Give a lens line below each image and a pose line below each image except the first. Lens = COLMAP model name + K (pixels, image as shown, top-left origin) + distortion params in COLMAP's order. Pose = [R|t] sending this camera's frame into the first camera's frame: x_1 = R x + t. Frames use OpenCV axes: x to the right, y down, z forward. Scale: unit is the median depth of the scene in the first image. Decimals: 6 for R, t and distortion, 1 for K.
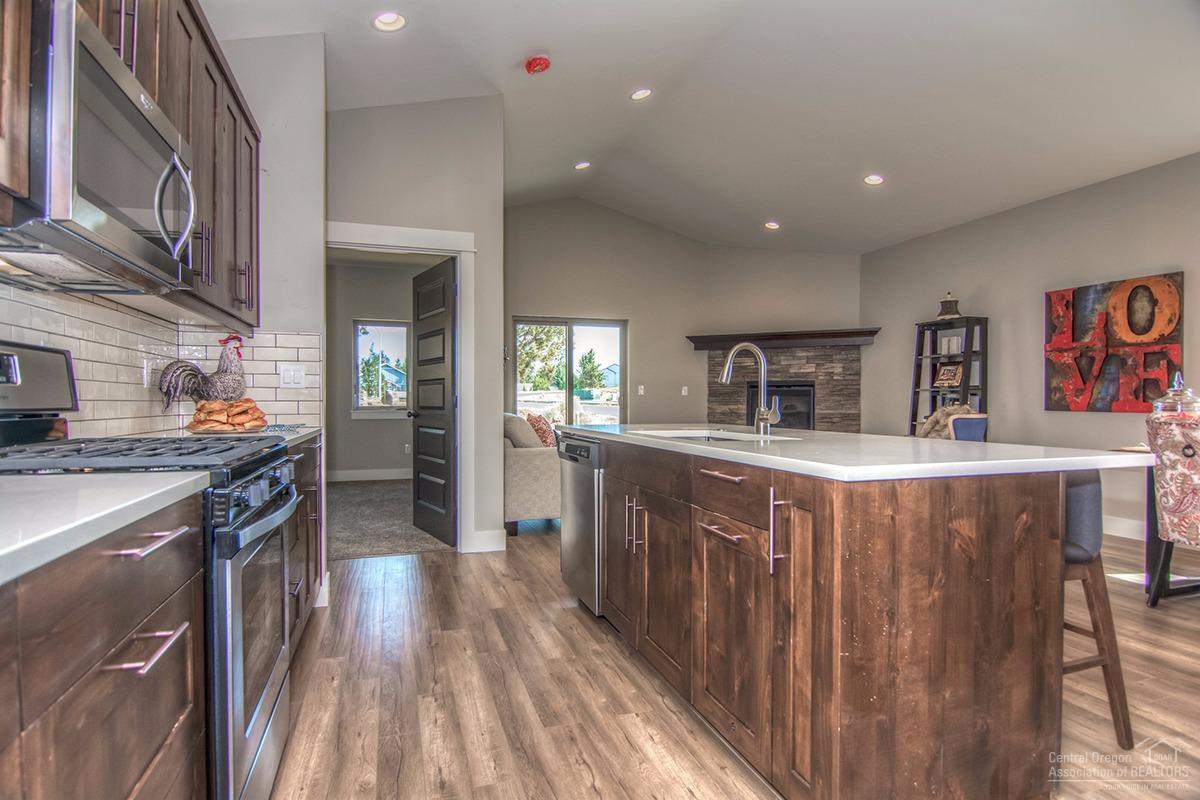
lens RADIAL K [[632.4, 0, 598.4], [0, 632.4, 406.1], [0, 0, 1]] dist [-0.003290, -0.013728]
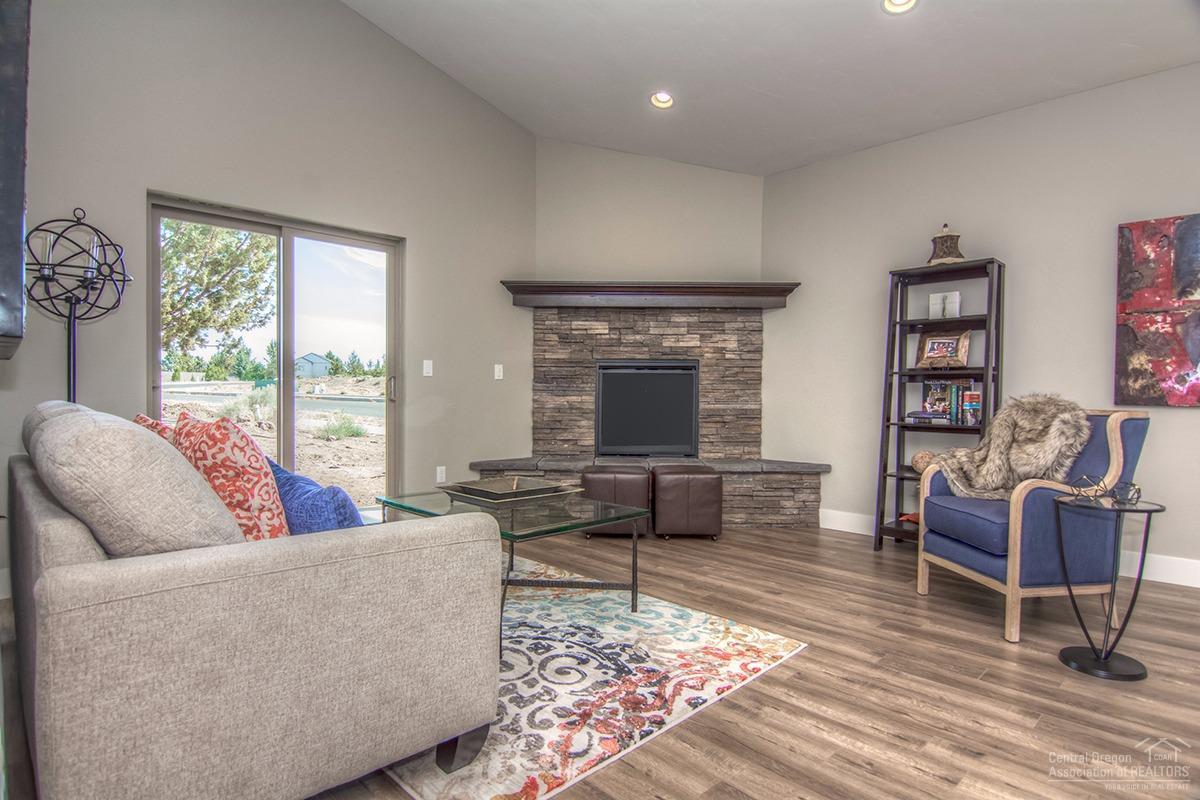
lens RADIAL K [[632.4, 0, 600.8], [0, 632.4, 412.0], [0, 0, 1]] dist [-0.003290, -0.013728]
pose [[0.897316, -0.004933, 0.441362, -0.070089], [-0.003013, 0.999846, 0.017301, 0.005587], [-0.441379, -0.016854, 0.897163, 0.715171]]
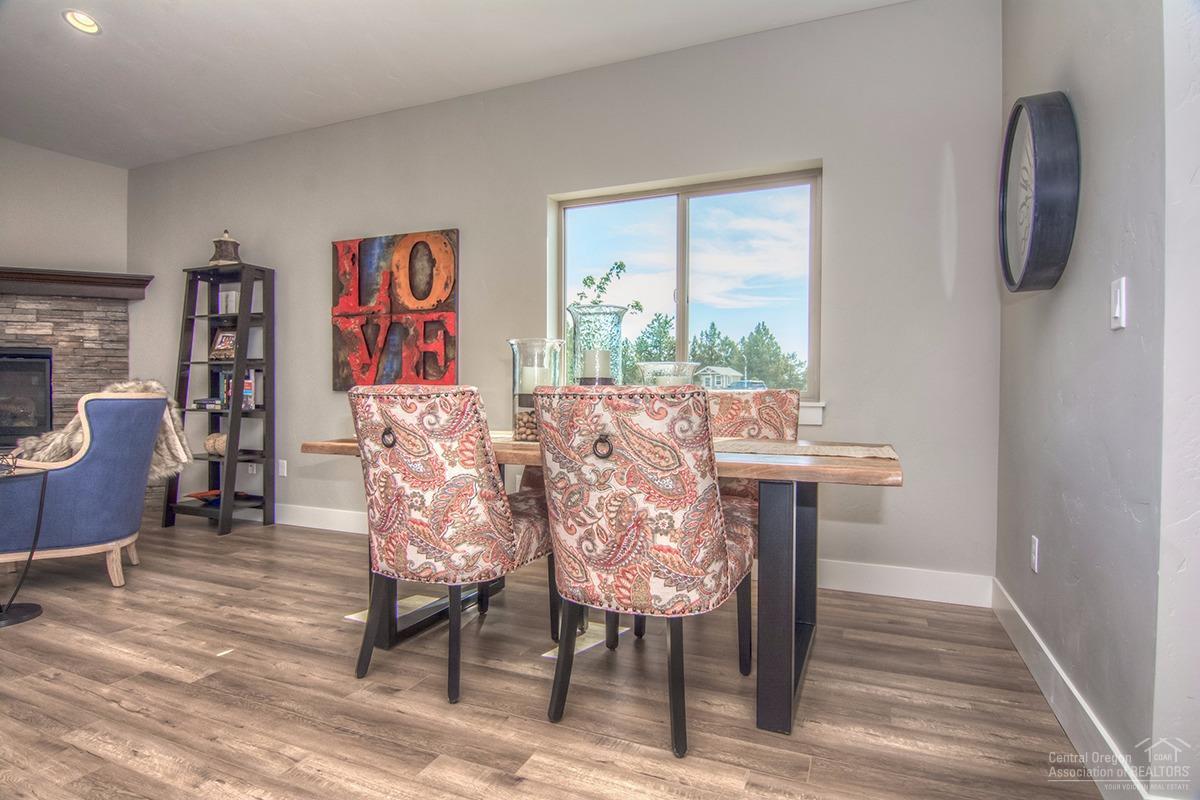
lens RADIAL K [[632.4, 0, 593.1], [0, 632.4, 403.4], [0, 0, 1]] dist [-0.003290, -0.013728]
pose [[0.659660, -0.005318, 0.751545, 0.360419], [0.000110, 0.999976, 0.006979, 0.019432], [-0.751564, -0.004521, 0.659644, 0.248208]]
